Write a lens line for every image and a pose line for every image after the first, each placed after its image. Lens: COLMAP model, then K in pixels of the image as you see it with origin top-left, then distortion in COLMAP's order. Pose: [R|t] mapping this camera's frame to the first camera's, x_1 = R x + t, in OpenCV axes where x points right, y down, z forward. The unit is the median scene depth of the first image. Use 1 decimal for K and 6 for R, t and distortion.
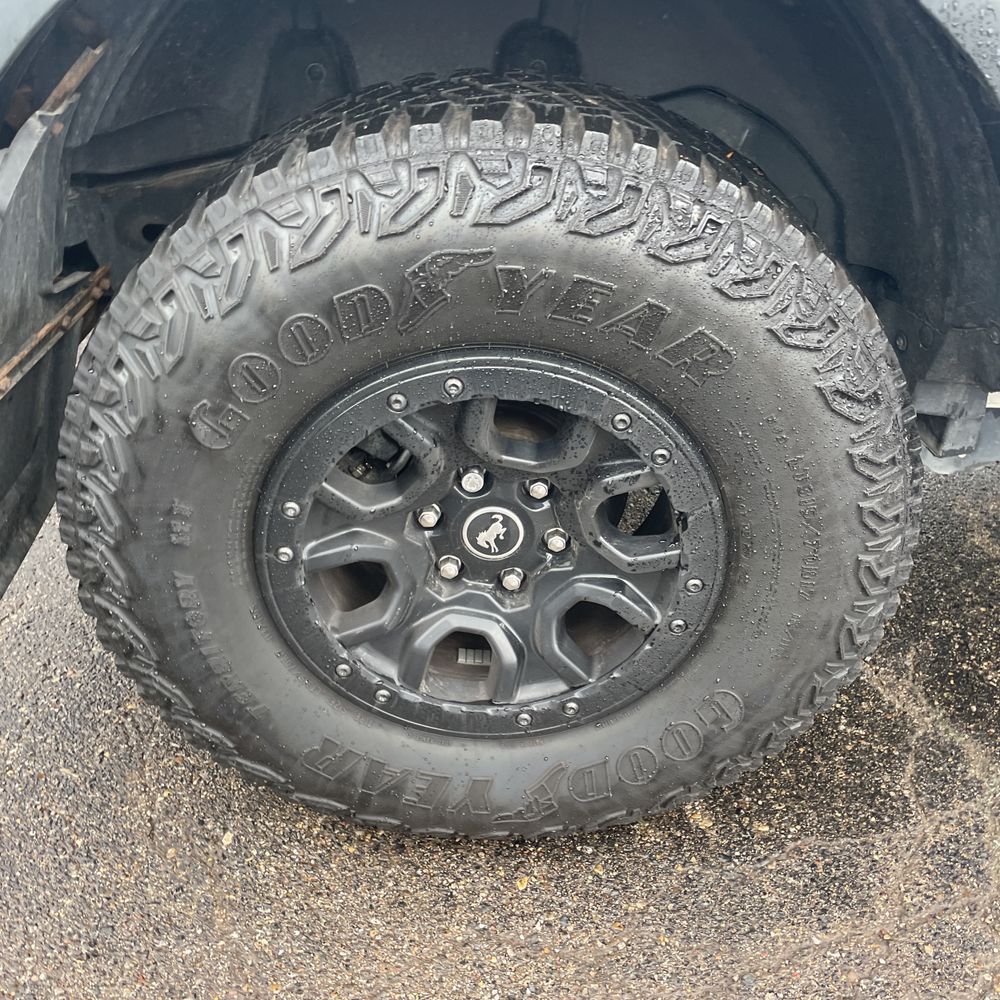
lens RADIAL K [[1005.8, 0, 512.1], [0, 1005.8, 493.5], [0, 0, 1]] dist [0.098782, -0.140389]
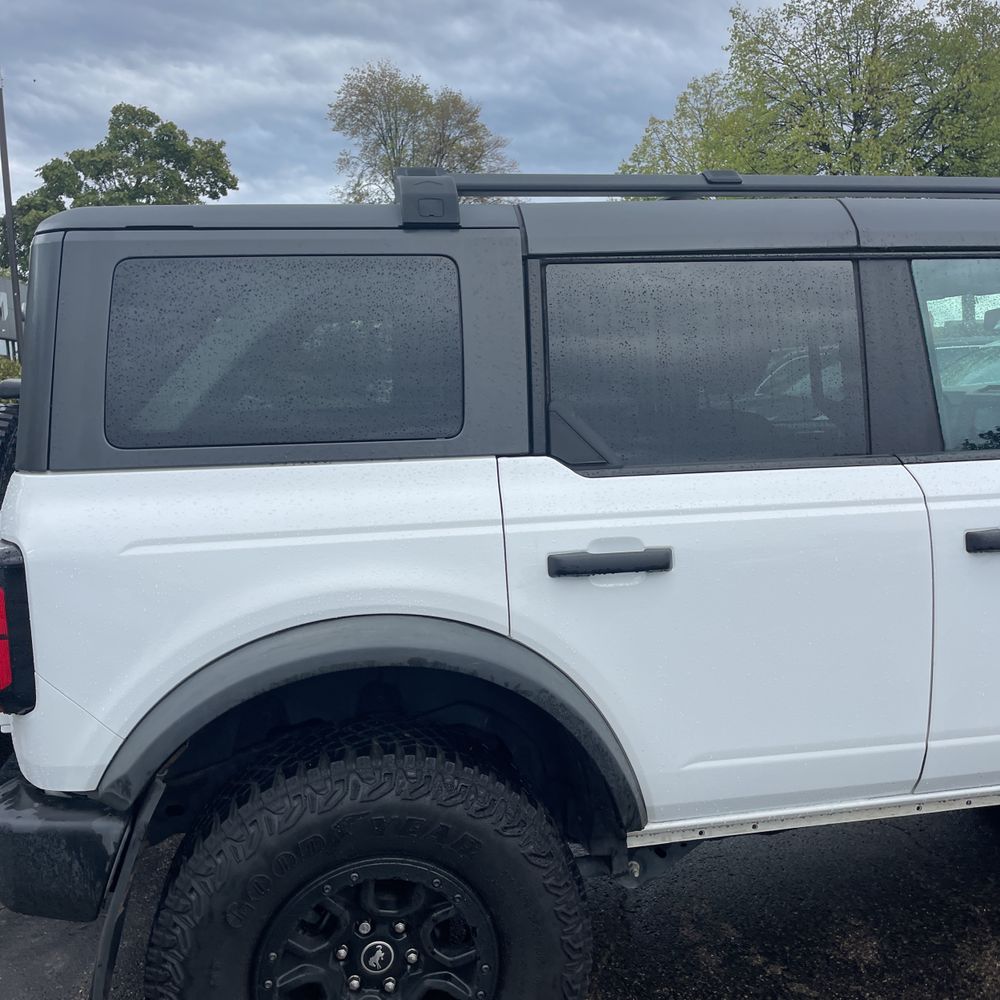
lens RADIAL K [[1005.8, 0, 512.1], [0, 1005.8, 493.5], [0, 0, 1]] dist [0.098782, -0.140389]
pose [[0.982346, -0.077323, 0.170345, -0.035047], [0.142116, 0.900603, -0.410752, 0.092783], [-0.121653, 0.427709, 0.895693, -1.284900]]
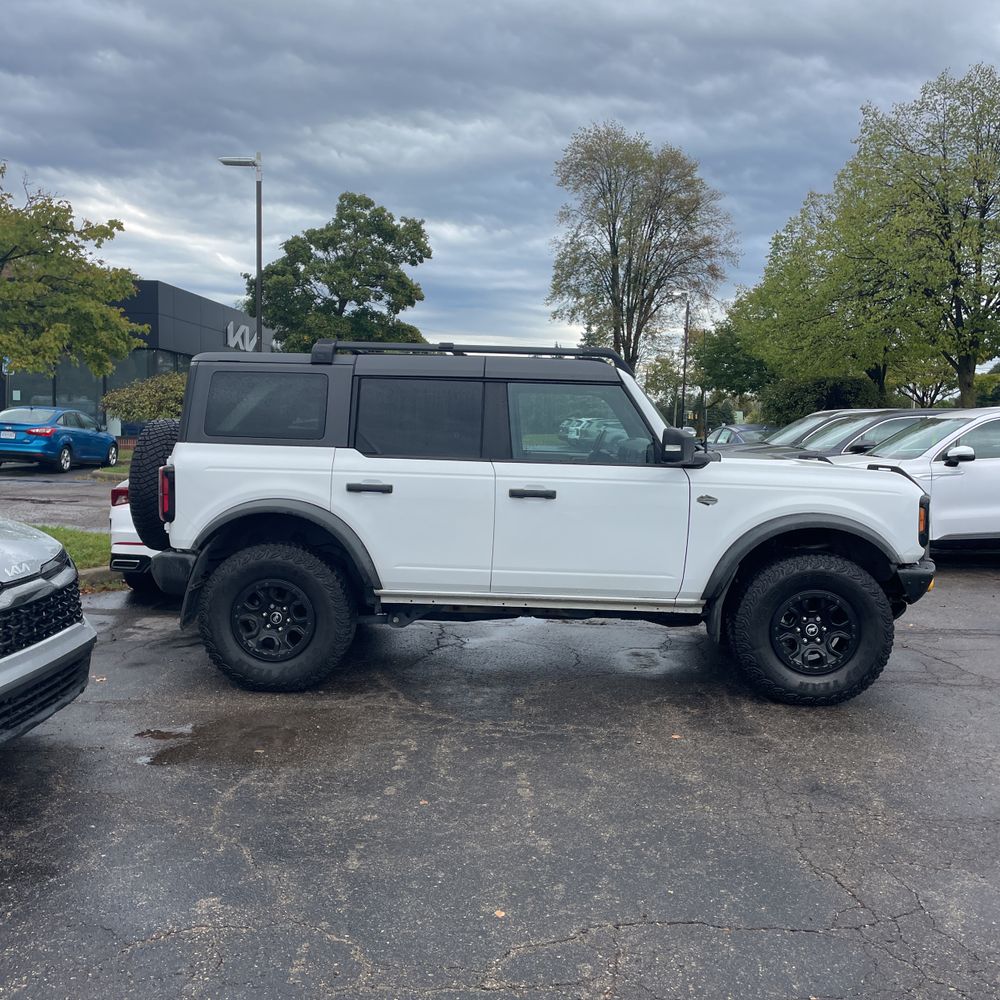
lens RADIAL K [[1022.7, 0, 498.9], [0, 1022.7, 493.1], [0, 0, 1]] dist [0.111570, -0.170869]
pose [[0.998175, 0.001478, -0.060366, 1.765112], [-0.029053, 0.888141, -0.458652, 2.275750], [0.052936, 0.459569, 0.886563, -4.831923]]
